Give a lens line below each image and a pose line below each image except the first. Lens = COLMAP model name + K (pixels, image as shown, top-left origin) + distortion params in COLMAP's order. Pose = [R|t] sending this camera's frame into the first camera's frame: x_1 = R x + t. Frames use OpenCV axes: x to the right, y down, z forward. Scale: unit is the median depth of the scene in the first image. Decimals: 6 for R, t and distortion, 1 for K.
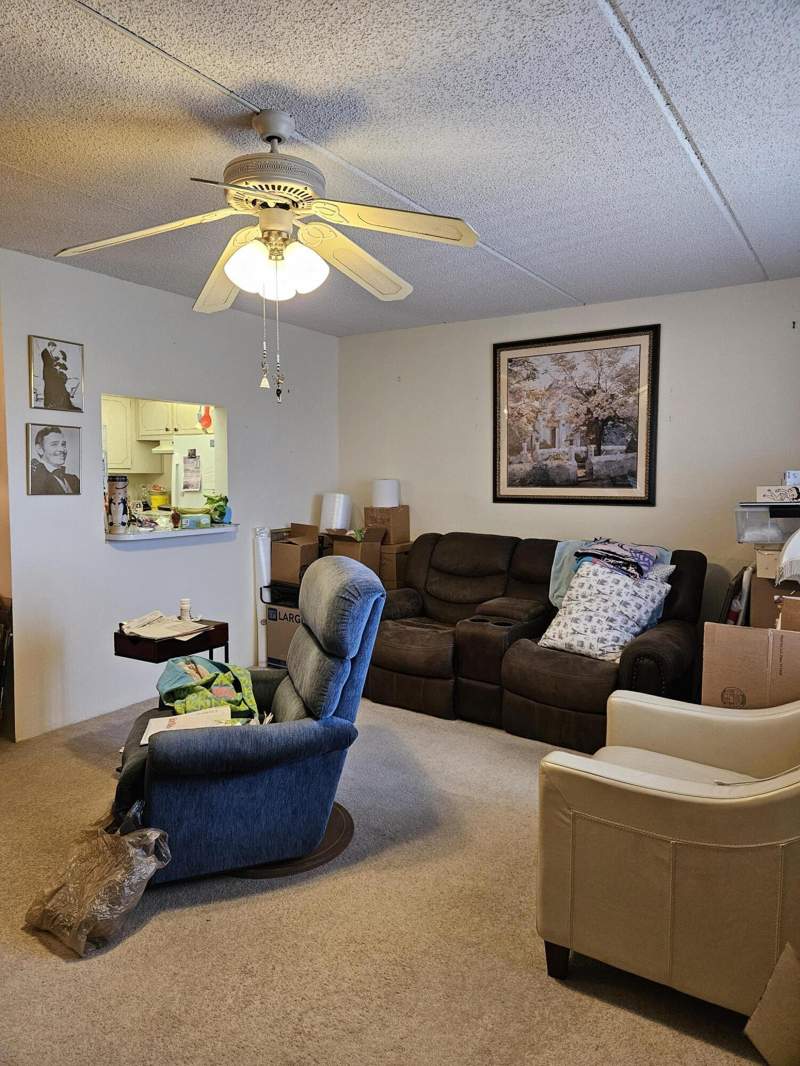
lens RADIAL K [[712.9, 0, 400.0], [0, 712.9, 531.0], [0, 0, 1]] dist [-0.002214, -0.000759]
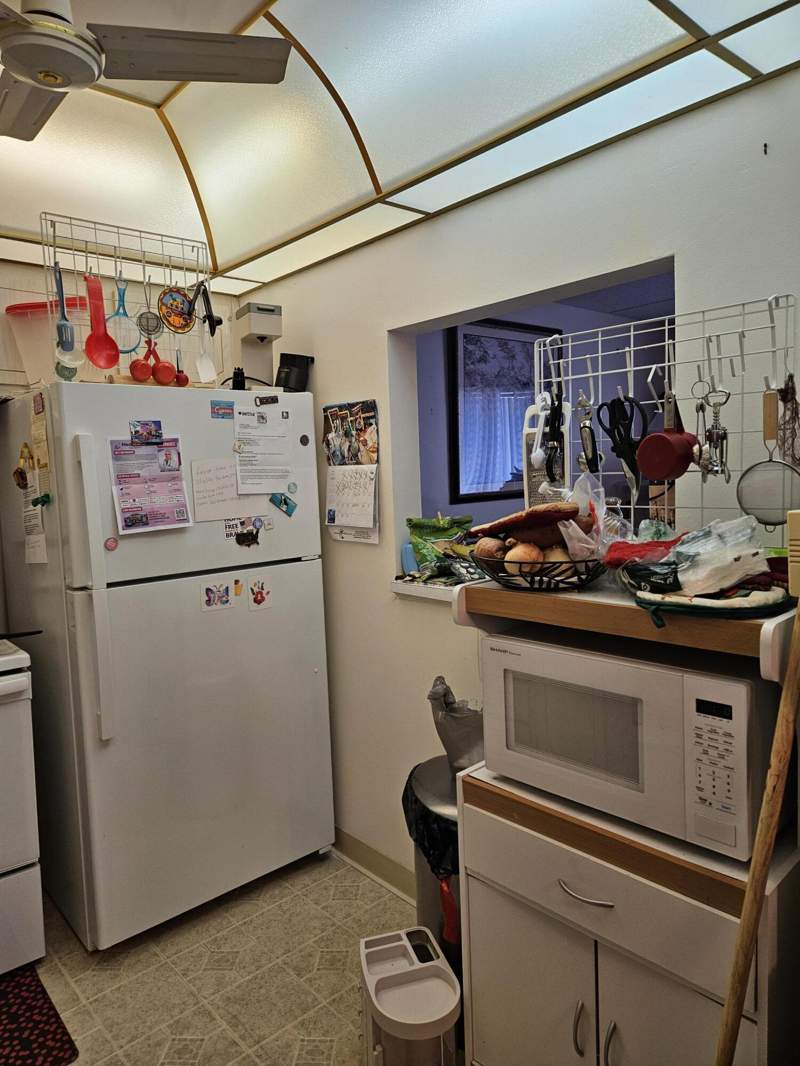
lens RADIAL K [[712.9, 0, 401.7], [0, 712.9, 530.3], [0, 0, 1]] dist [-0.002214, -0.000759]
pose [[0.243871, -0.096910, 0.964954, -0.710825], [0.111322, 0.991215, 0.071413, -0.077827], [-0.963397, 0.090005, 0.252516, 0.876187]]
